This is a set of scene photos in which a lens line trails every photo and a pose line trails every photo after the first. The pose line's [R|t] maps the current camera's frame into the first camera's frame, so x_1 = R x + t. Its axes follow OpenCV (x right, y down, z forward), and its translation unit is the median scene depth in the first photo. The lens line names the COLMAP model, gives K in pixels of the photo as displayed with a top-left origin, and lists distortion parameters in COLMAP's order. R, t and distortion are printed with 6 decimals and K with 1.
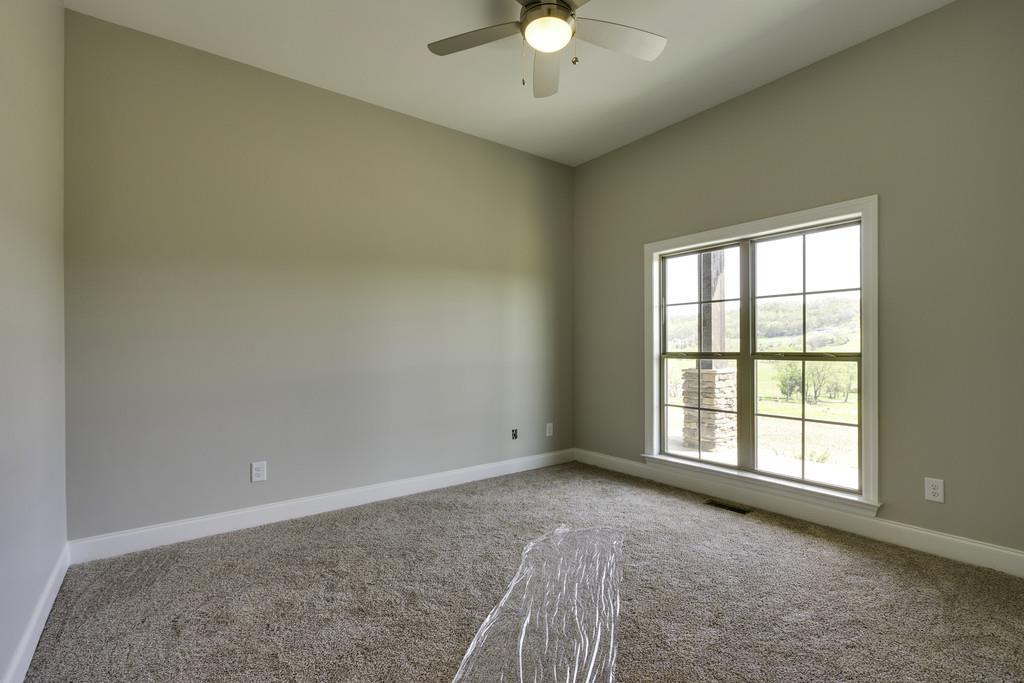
lens RADIAL K [[702.6, 0, 512.2], [0, 702.6, 342.3], [0, 0, 1]] dist [-0.002745, -0.000550]
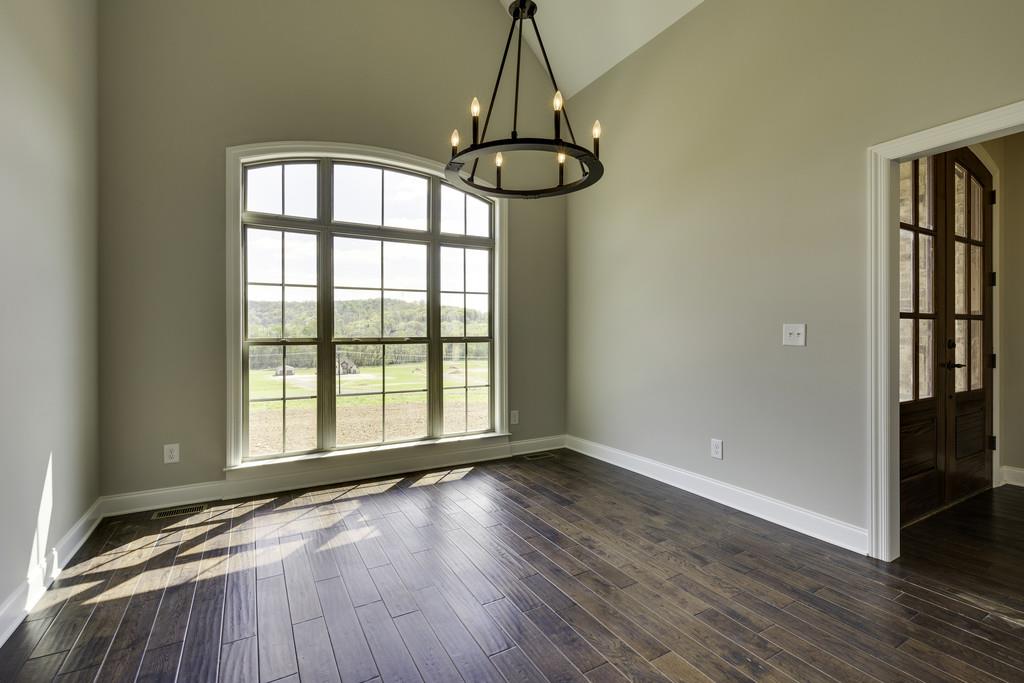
lens RADIAL K [[468.7, 0, 512.4], [0, 468.7, 336.5], [0, 0, 1]] dist [0.000086, 0.000014]
pose [[-0.039219, -0.001357, 0.999230, -0.426813], [-0.004273, 0.999990, 0.001190, 0.011906], [-0.999222, -0.004223, -0.039224, 0.851587]]
